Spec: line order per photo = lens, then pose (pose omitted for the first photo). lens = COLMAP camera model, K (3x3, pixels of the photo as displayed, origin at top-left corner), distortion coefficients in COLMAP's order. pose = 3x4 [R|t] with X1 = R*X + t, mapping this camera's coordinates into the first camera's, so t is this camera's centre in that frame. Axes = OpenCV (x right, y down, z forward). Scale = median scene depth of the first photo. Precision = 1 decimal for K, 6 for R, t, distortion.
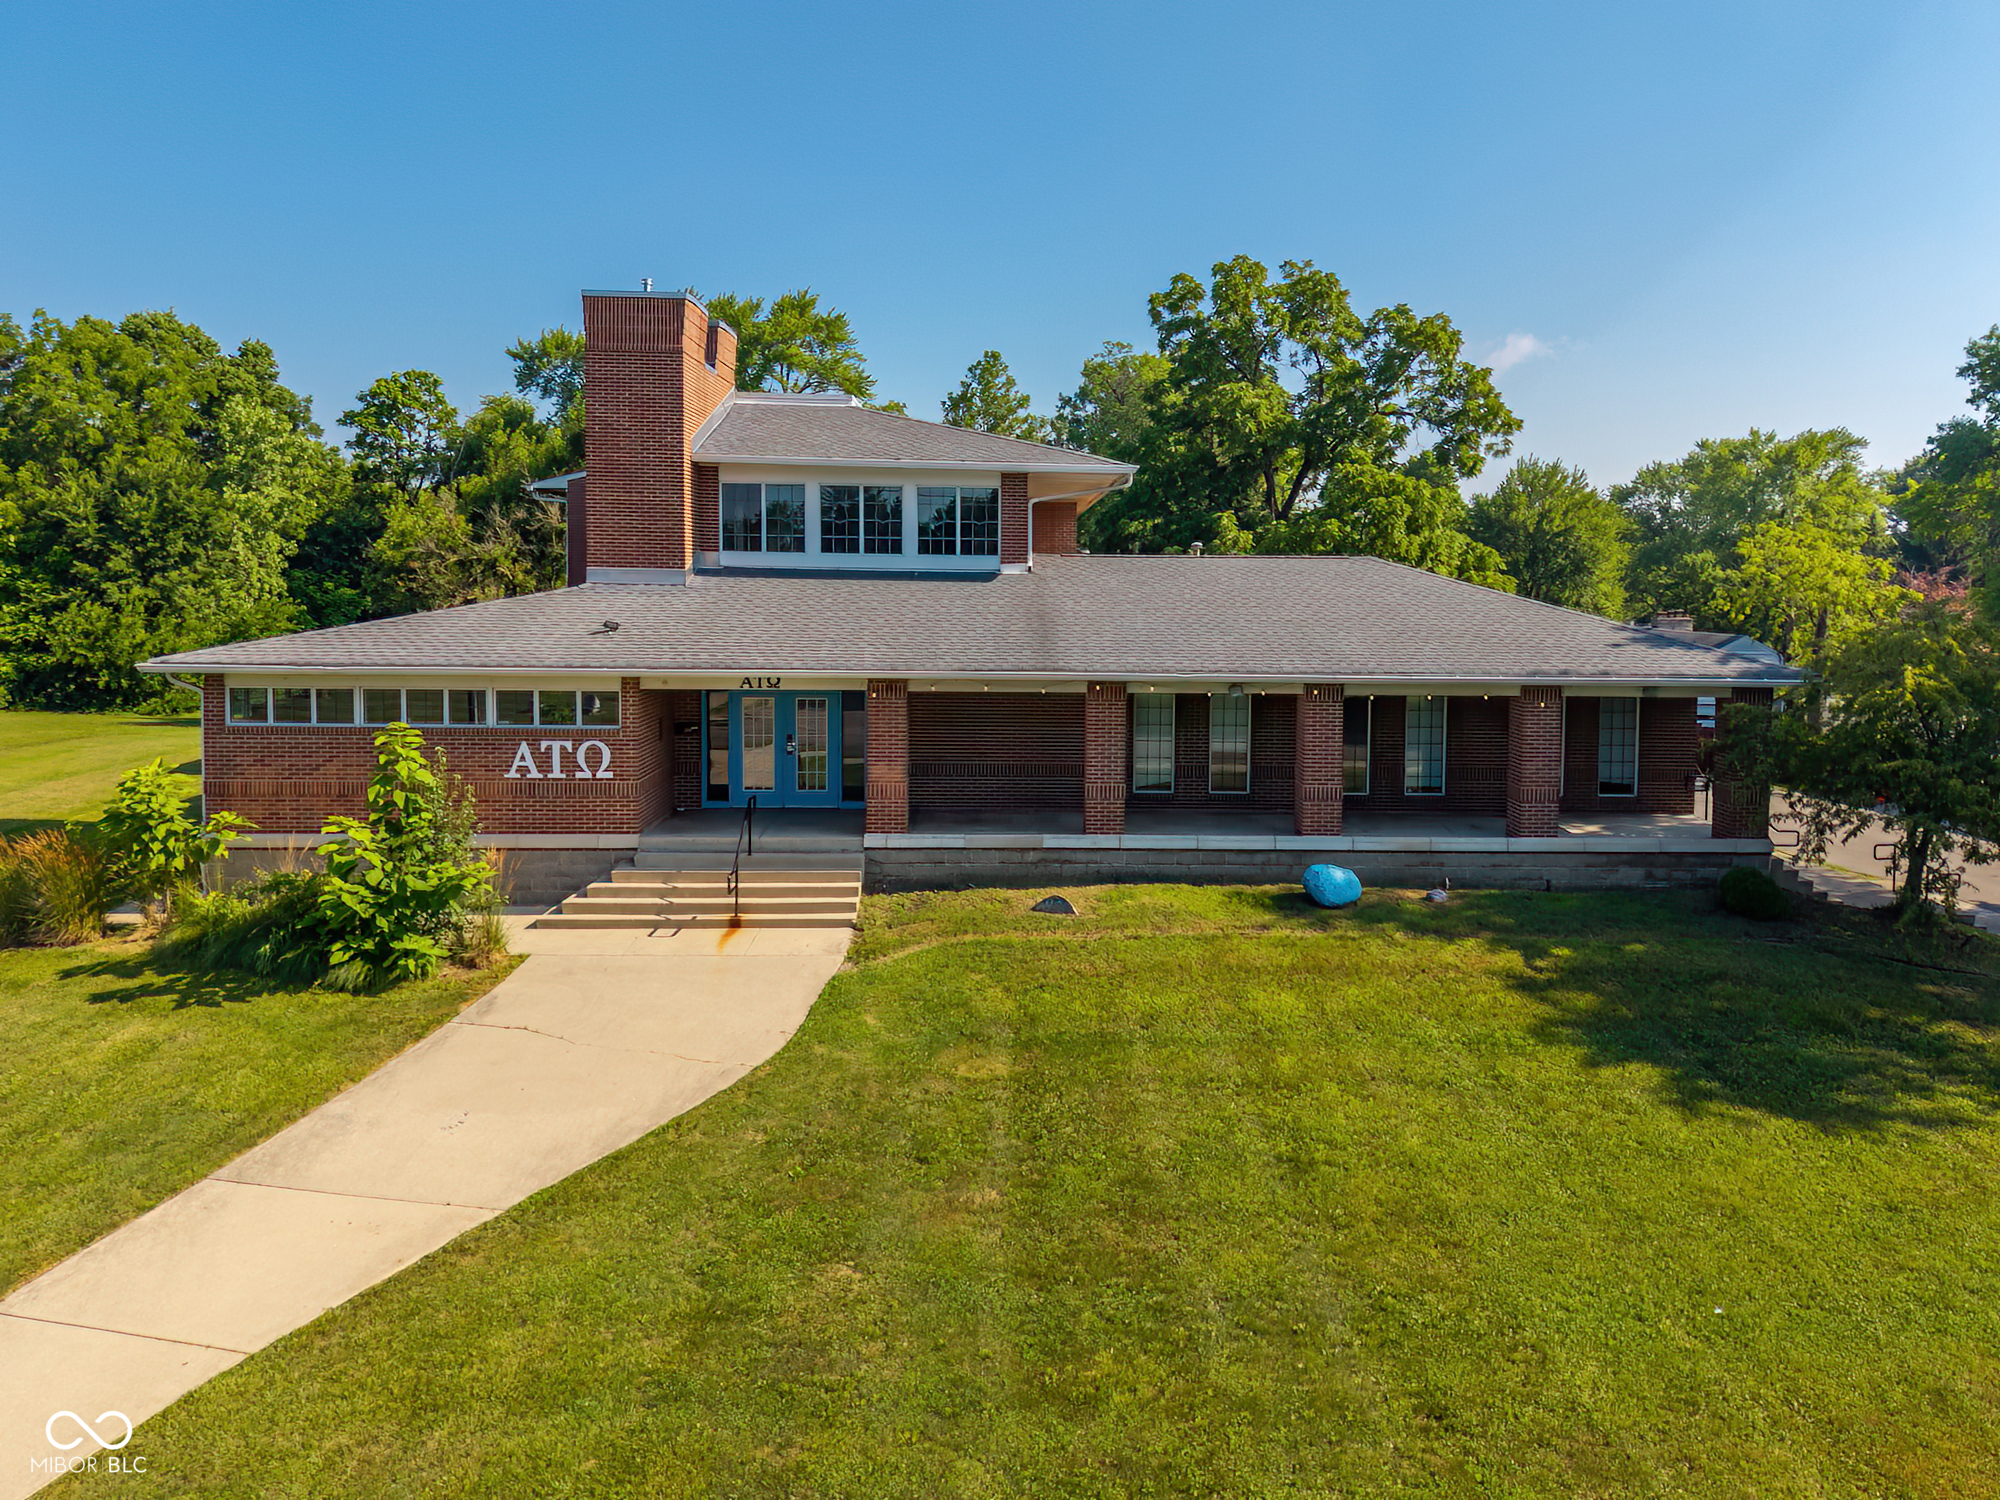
lens RADIAL K [[1392.4, 0, 1057.9], [0, 1392.4, 651.0], [0, 0, 1]] dist [0.000622, -0.000482]
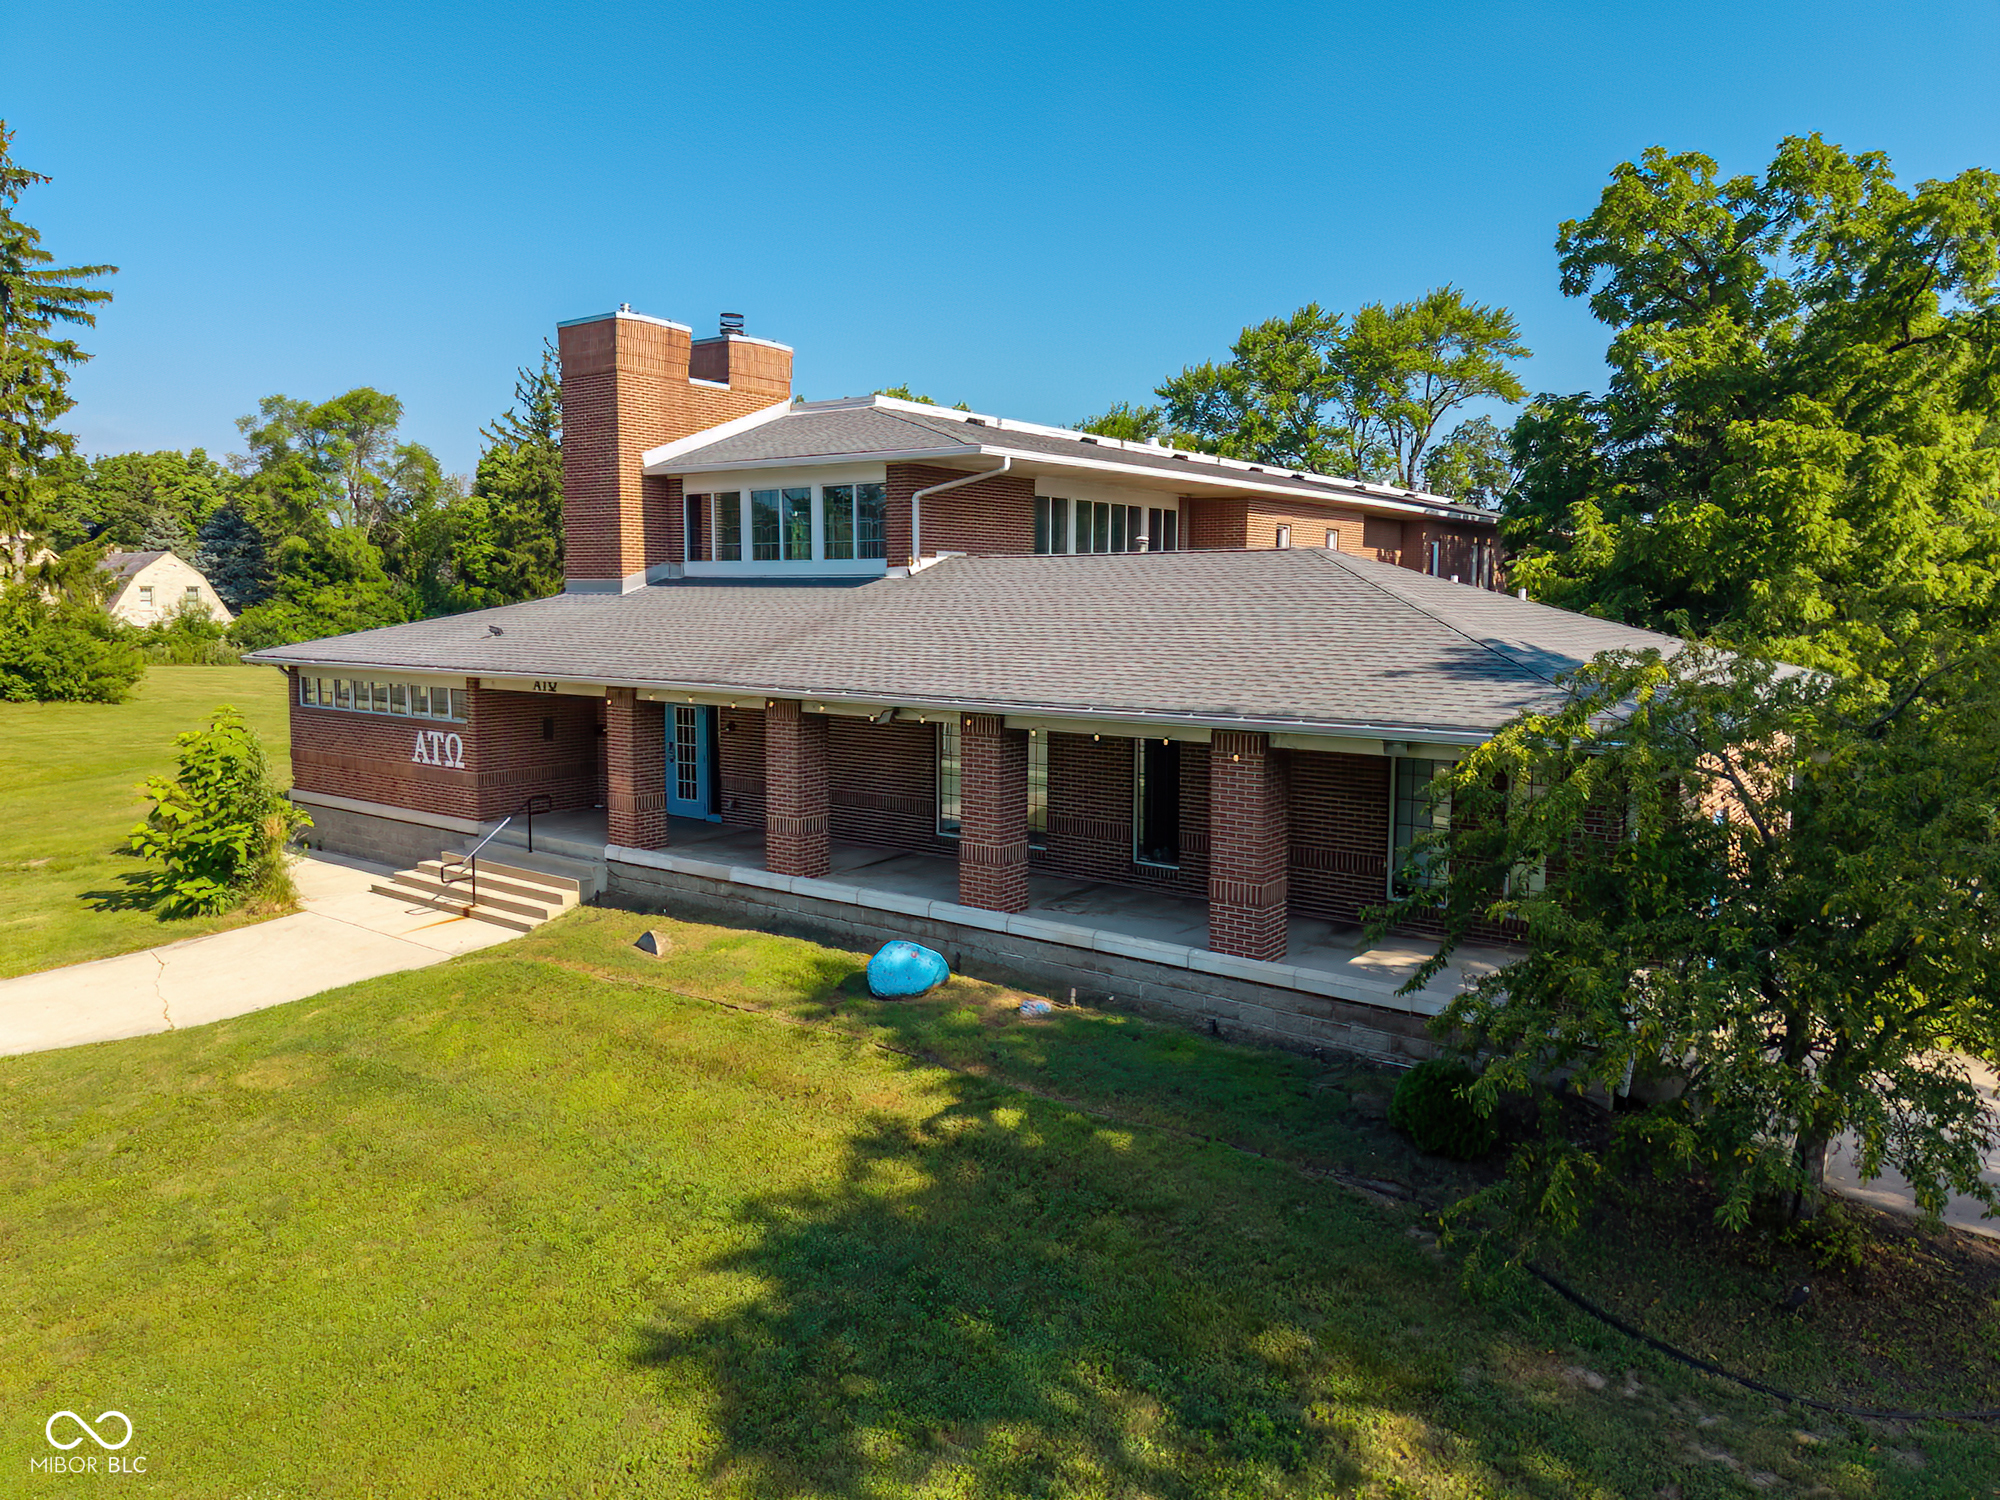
lens RADIAL K [[1352.1, 0, 985.2], [0, 1352.1, 746.5], [0, 0, 1]] dist [0.039877, -0.047515]
pose [[0.764766, 0.058624, -0.641635, 0.676017], [-0.028363, 0.997950, 0.057375, 0.000653], [0.643683, -0.025680, 0.764861, 0.438847]]
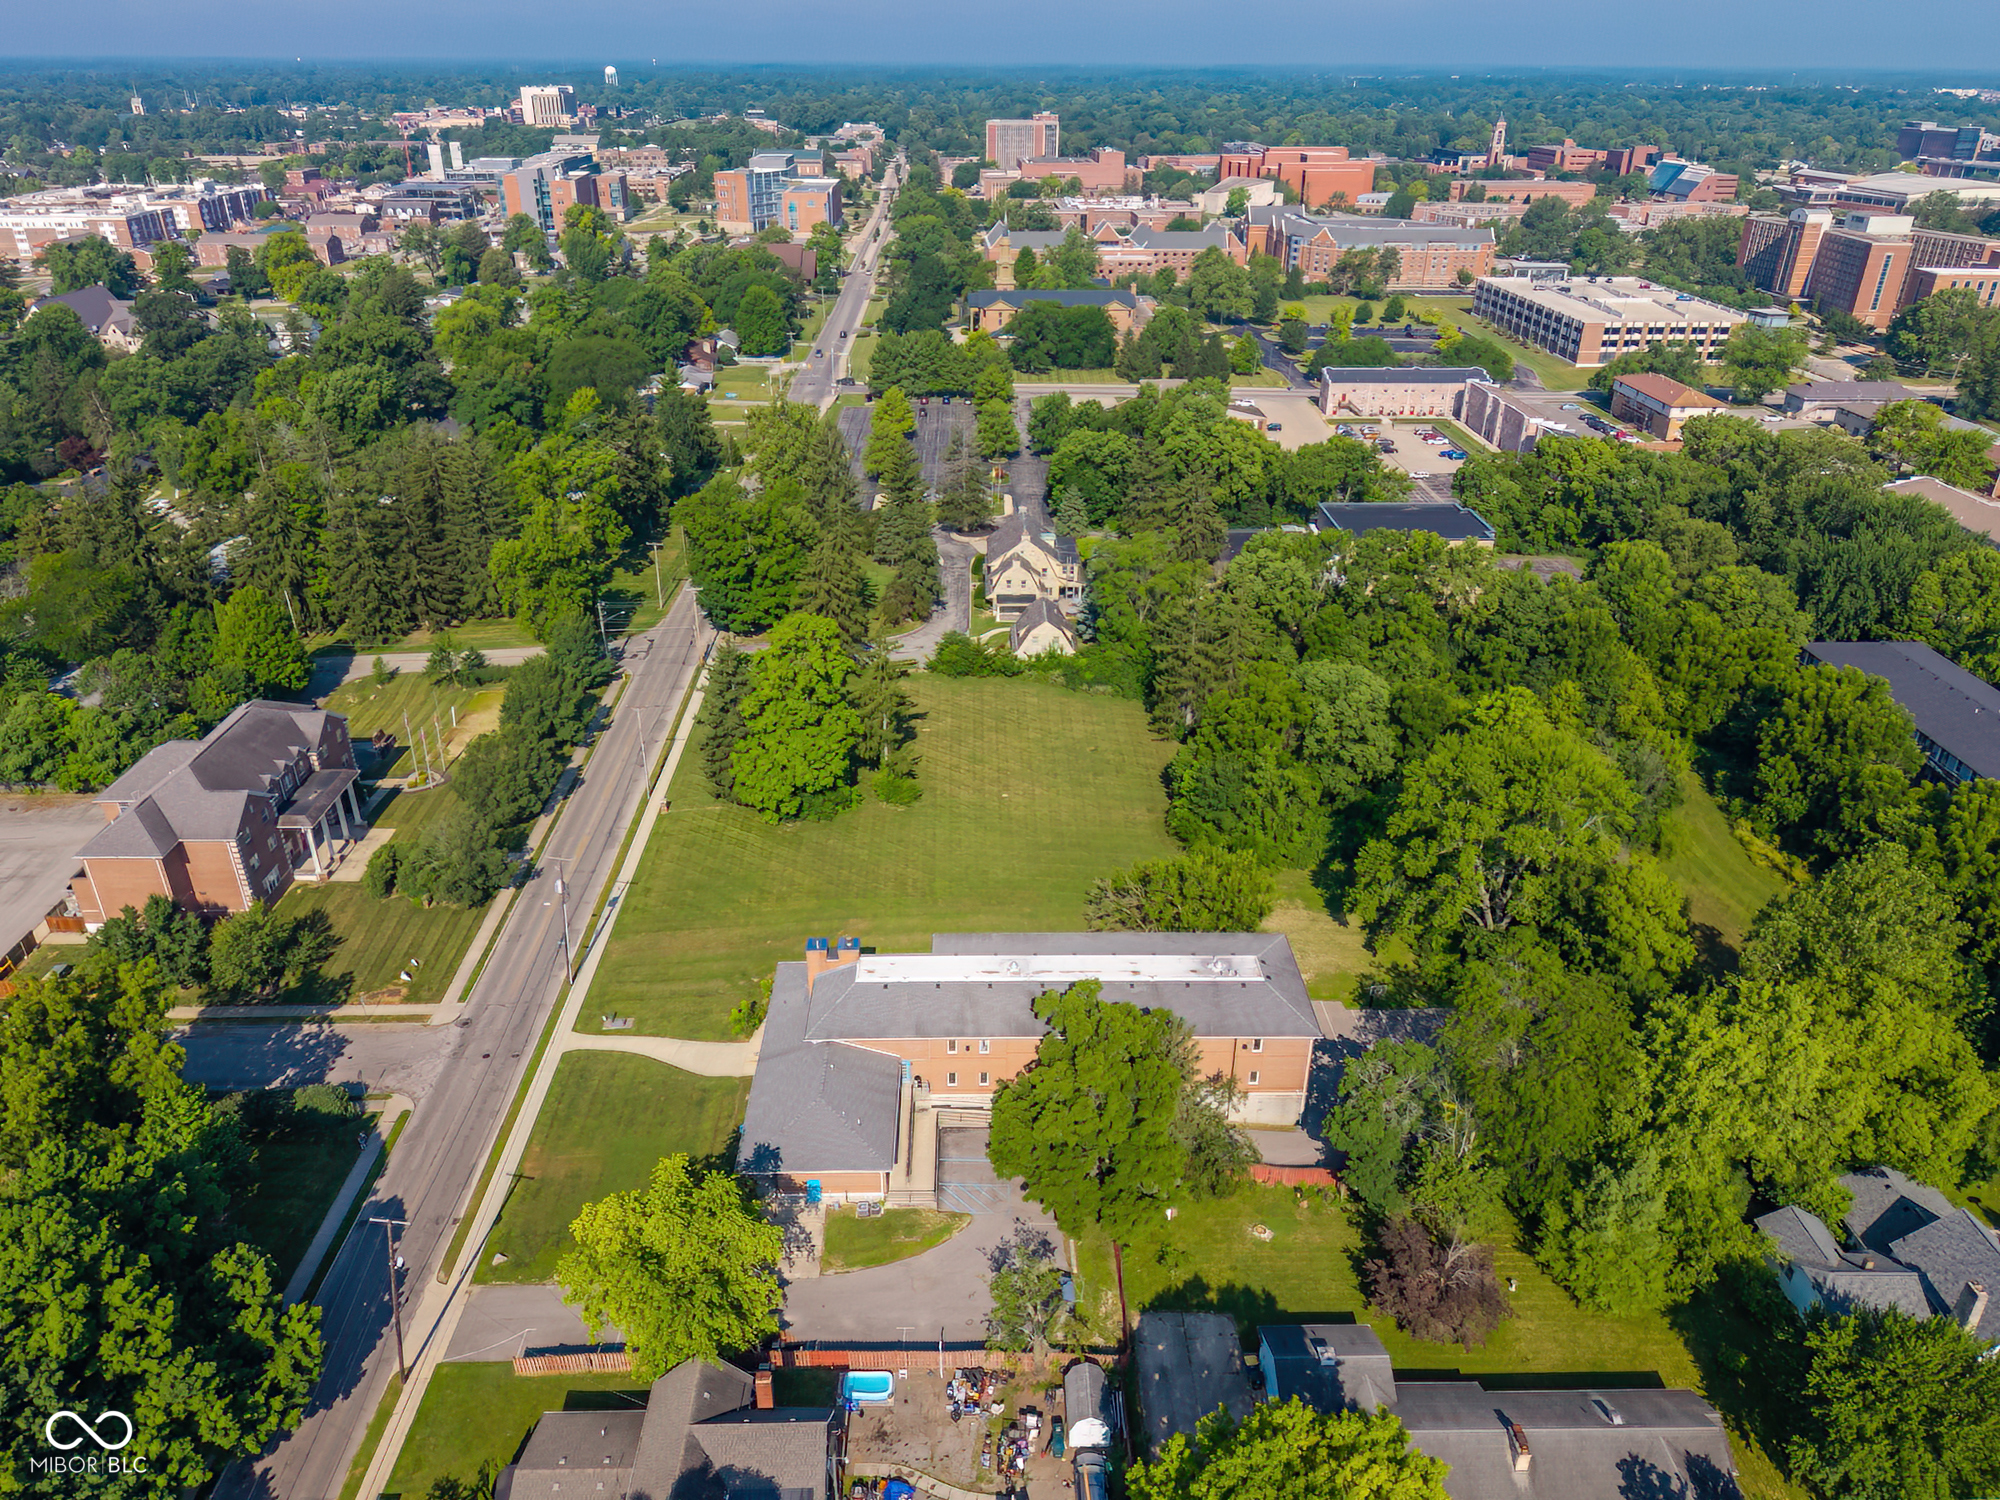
lens RADIAL K [[1386.0, 0, 1000.0], [0, 1386.0, 750.0], [0, 0, 1]] dist [0.035112, -0.038331]
pose [[-0.019698, 0.443114, -0.896249, 4.073682], [-0.066131, 0.893882, 0.443397, -3.358760], [0.997616, 0.068004, 0.011696, 1.720457]]
